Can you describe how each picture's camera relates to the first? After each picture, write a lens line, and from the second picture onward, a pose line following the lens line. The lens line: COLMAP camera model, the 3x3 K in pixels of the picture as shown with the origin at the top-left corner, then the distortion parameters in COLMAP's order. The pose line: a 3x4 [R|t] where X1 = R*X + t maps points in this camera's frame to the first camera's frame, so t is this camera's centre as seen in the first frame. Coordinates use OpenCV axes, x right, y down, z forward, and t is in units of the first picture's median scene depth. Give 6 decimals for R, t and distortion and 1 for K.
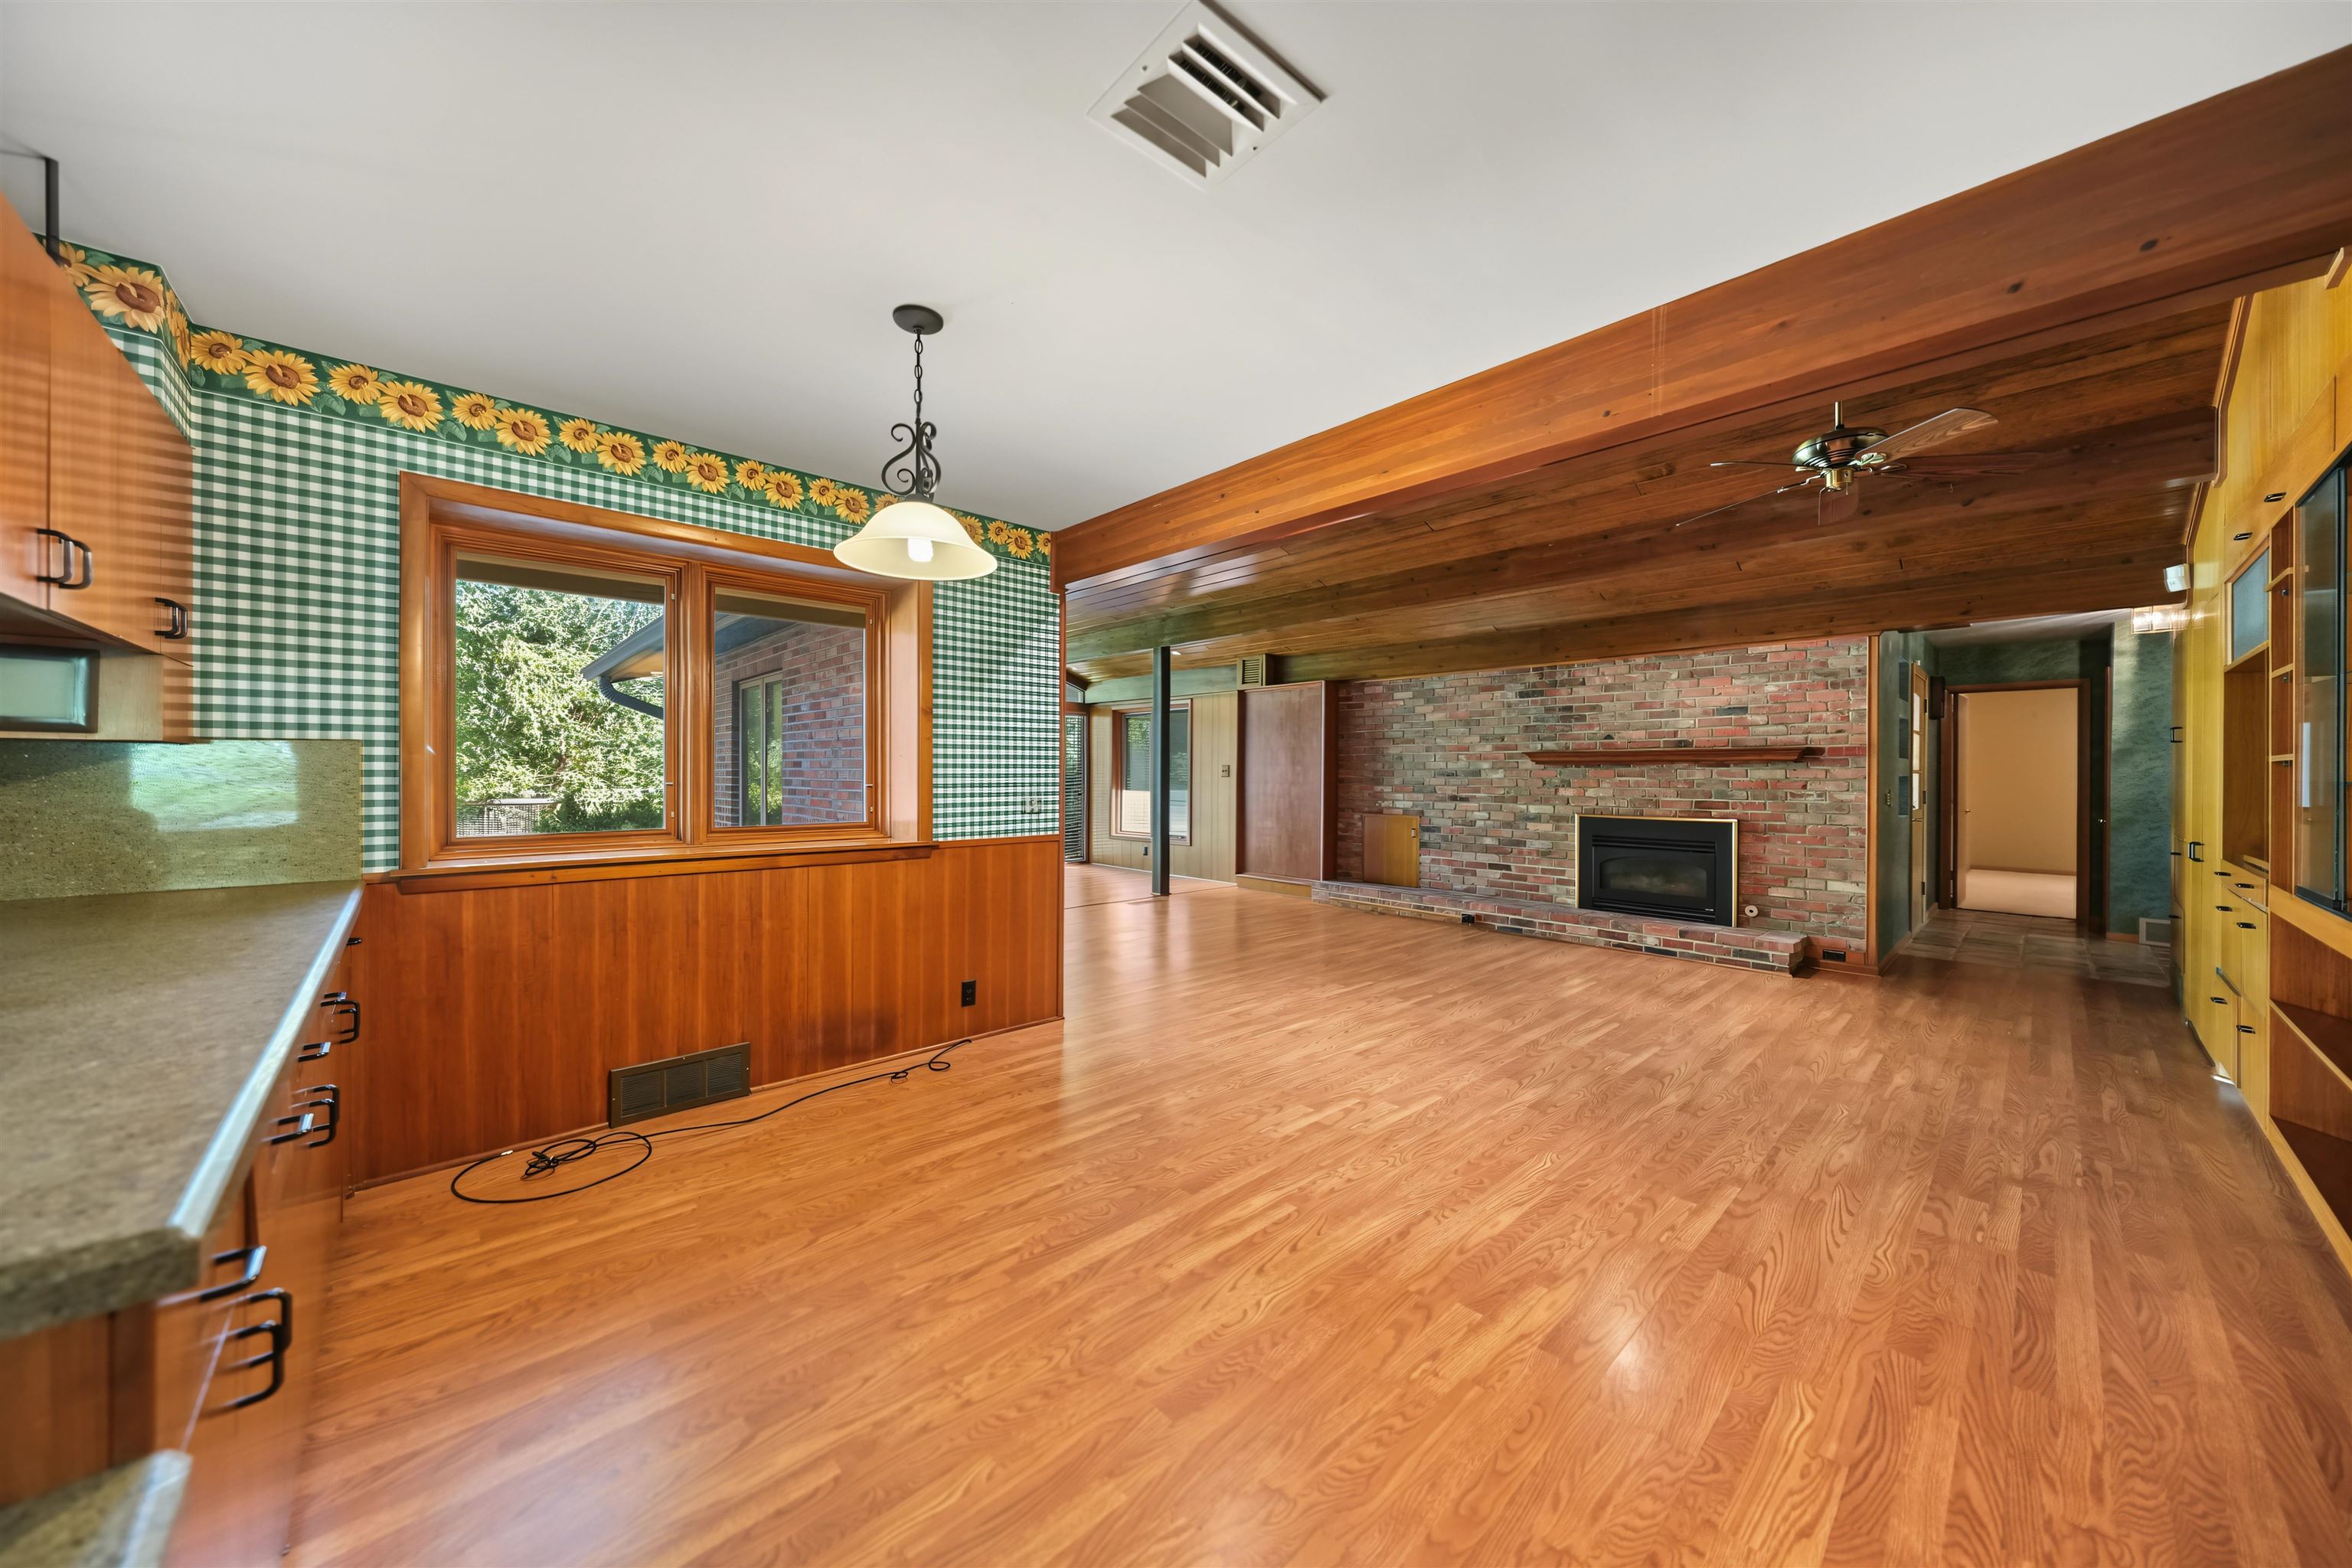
lens RADIAL K [[812.1, 0, 1189.3], [0, 812.1, 774.8], [0, 0, 1]] dist [-0.002002, 0.000030]
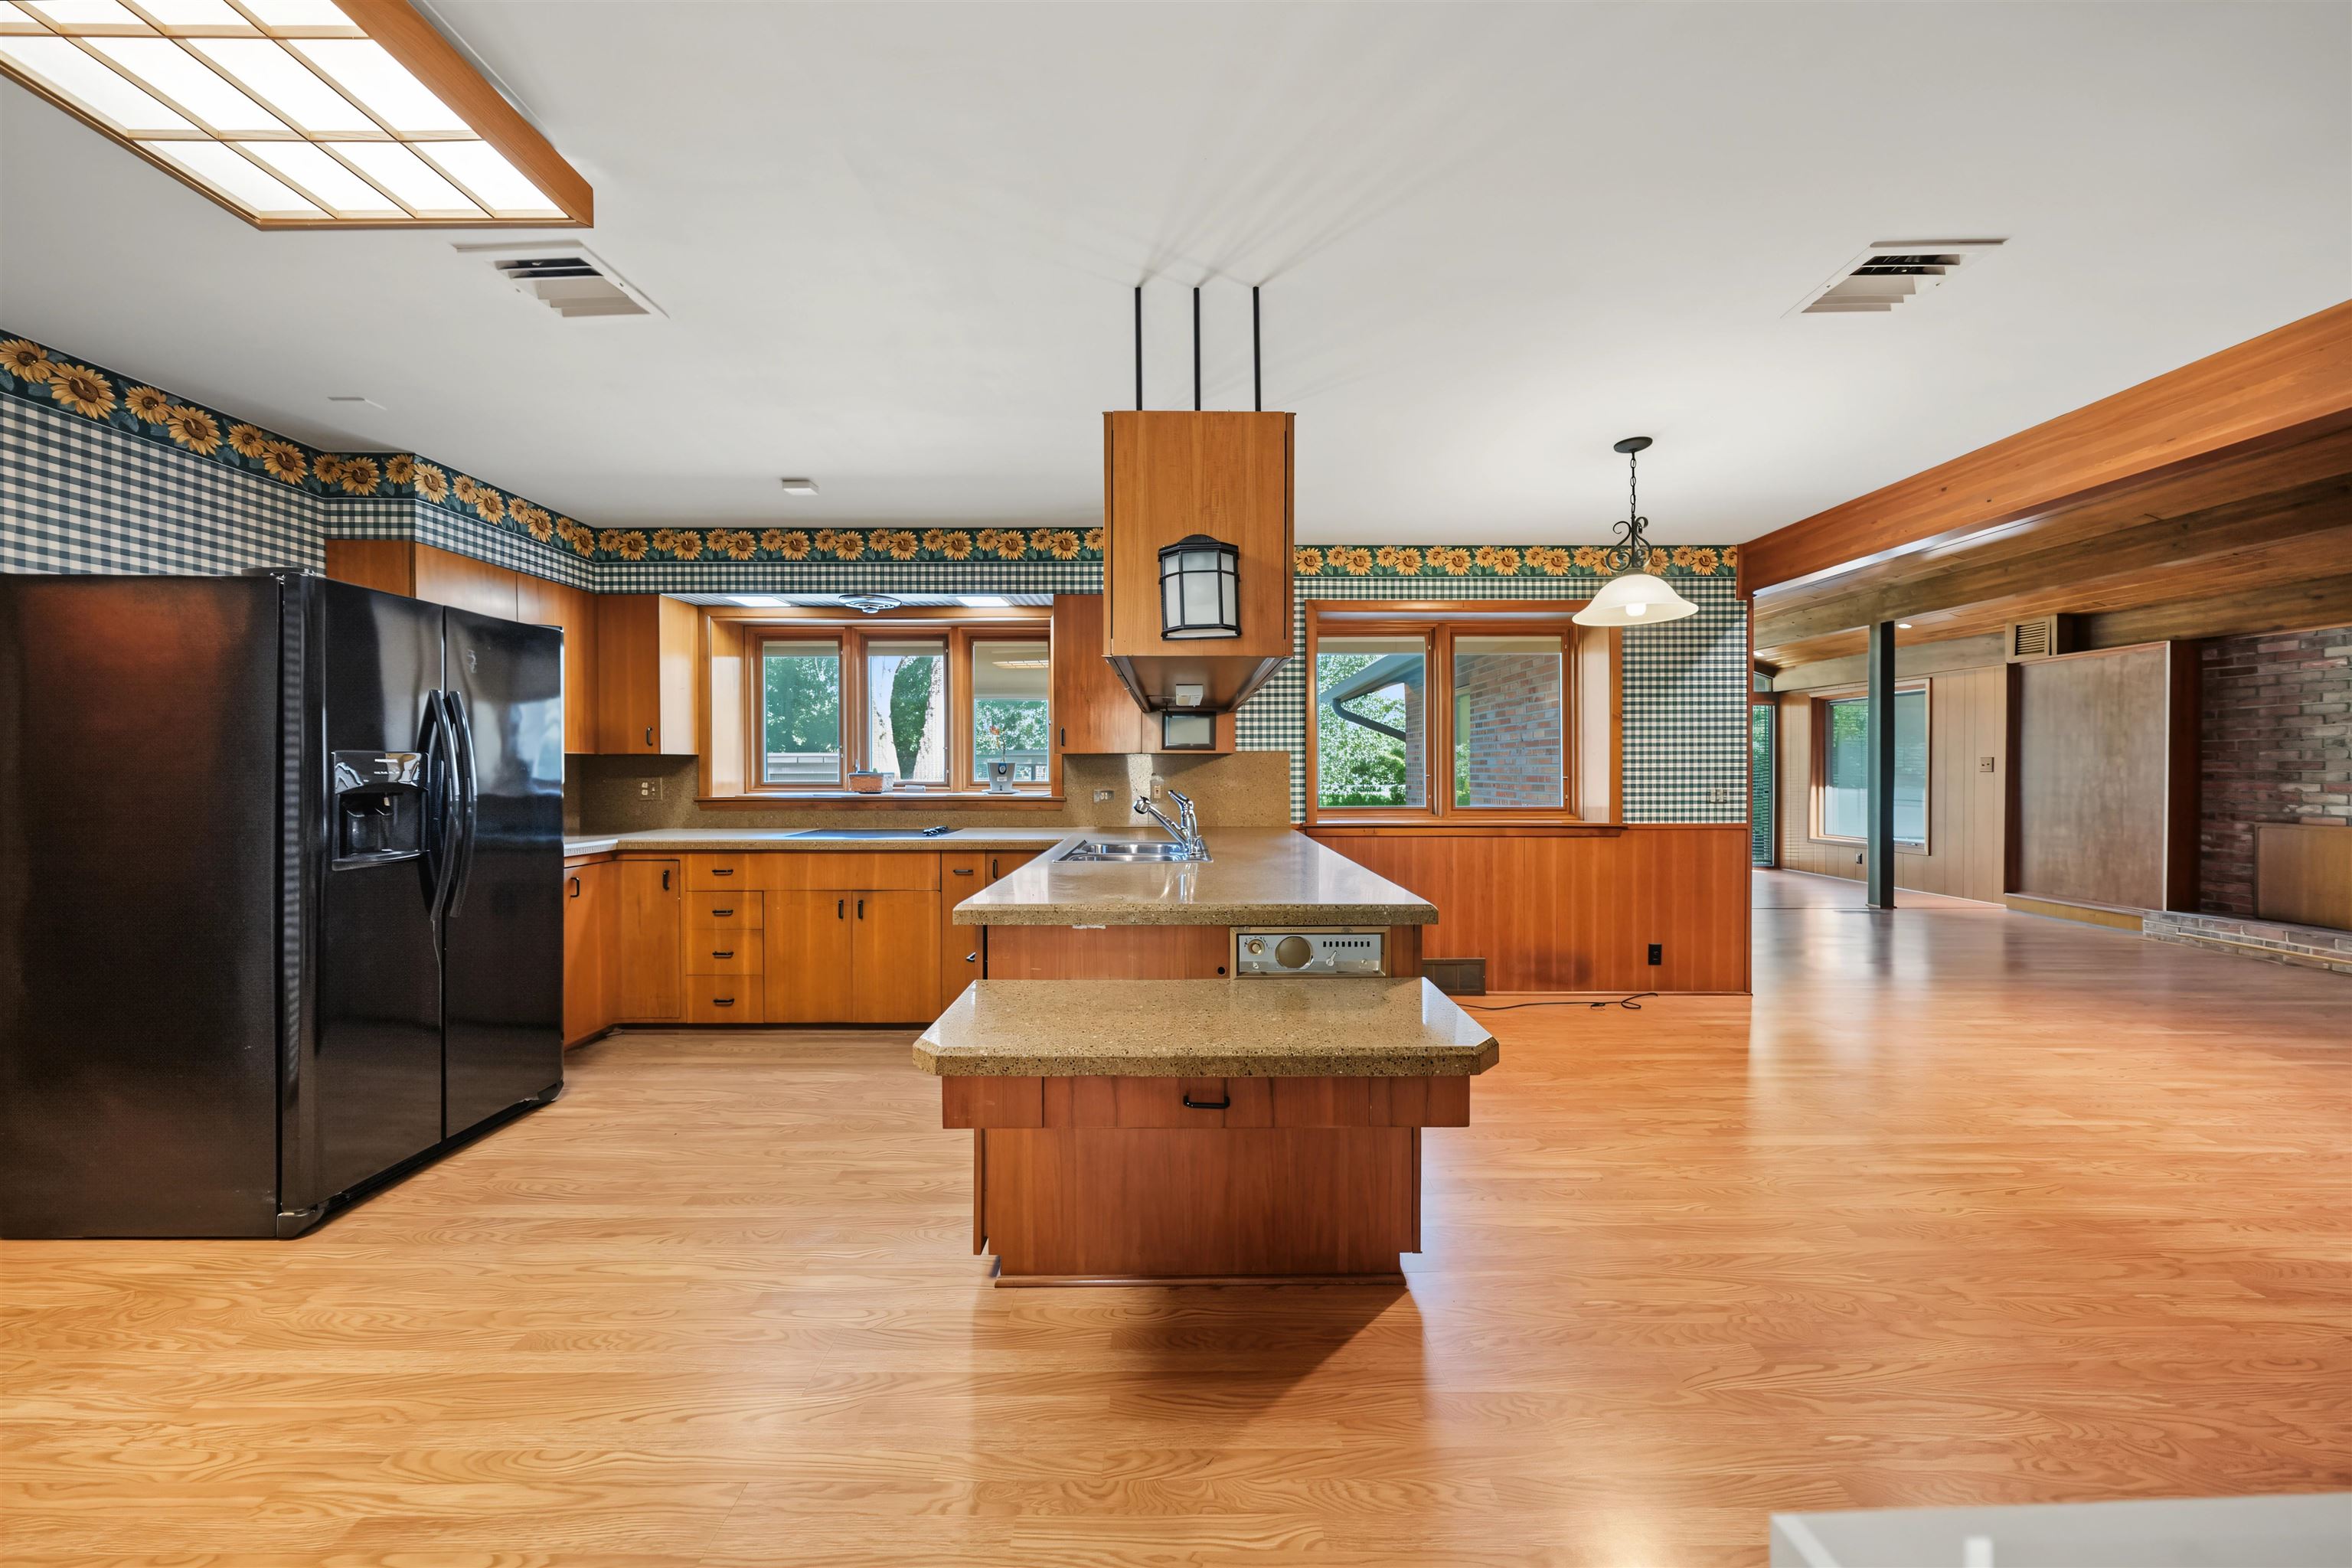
lens RADIAL K [[812.1, 0, 1182.5], [0, 812.1, 775.6], [0, 0, 1]] dist [-0.002002, 0.000030]
pose [[0.727777, -0.001356, -0.685813, 0.023282], [0.002941, 0.999995, 0.001144, 0.004334], [0.685808, -0.002850, 0.727777, -0.207375]]
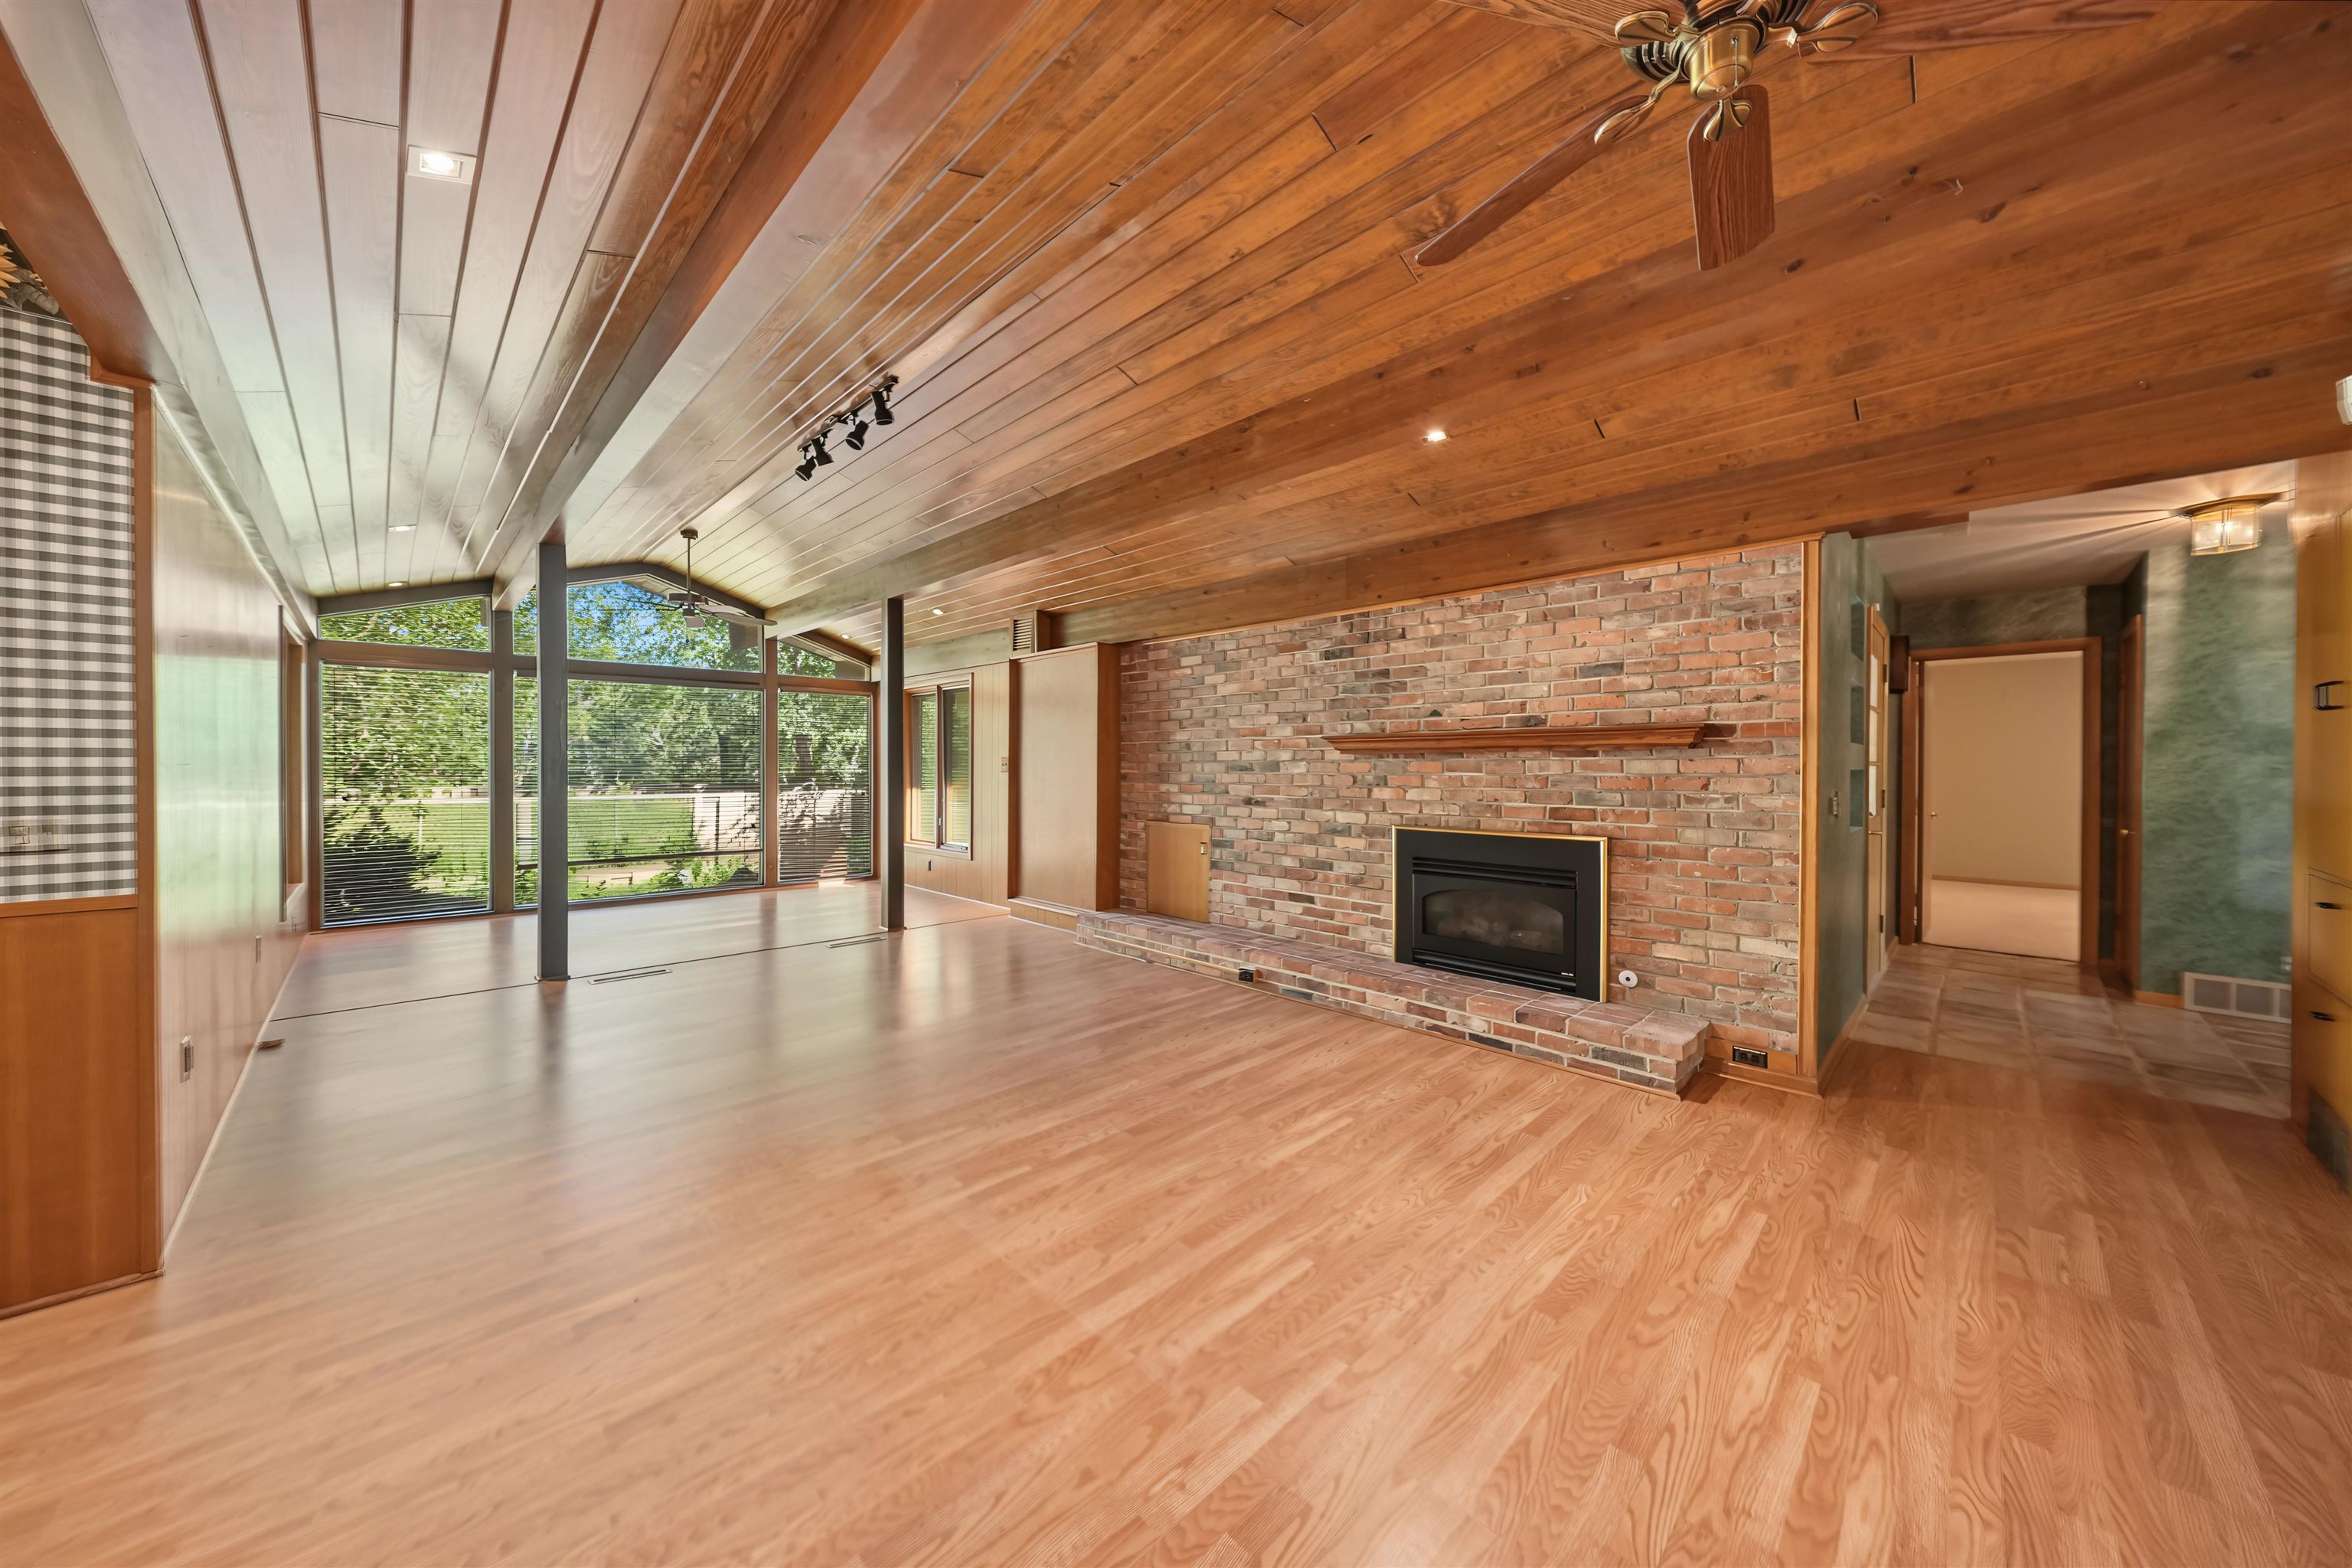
lens RADIAL K [[812.1, 0, 1180.8], [0, 812.1, 772.3], [0, 0, 1]] dist [-0.002002, 0.000030]
pose [[0.999489, -0.001967, 0.031914, 0.295008], [0.001863, 0.999993, 0.003302, 0.000562], [-0.031920, -0.003241, 0.999485, 0.341142]]
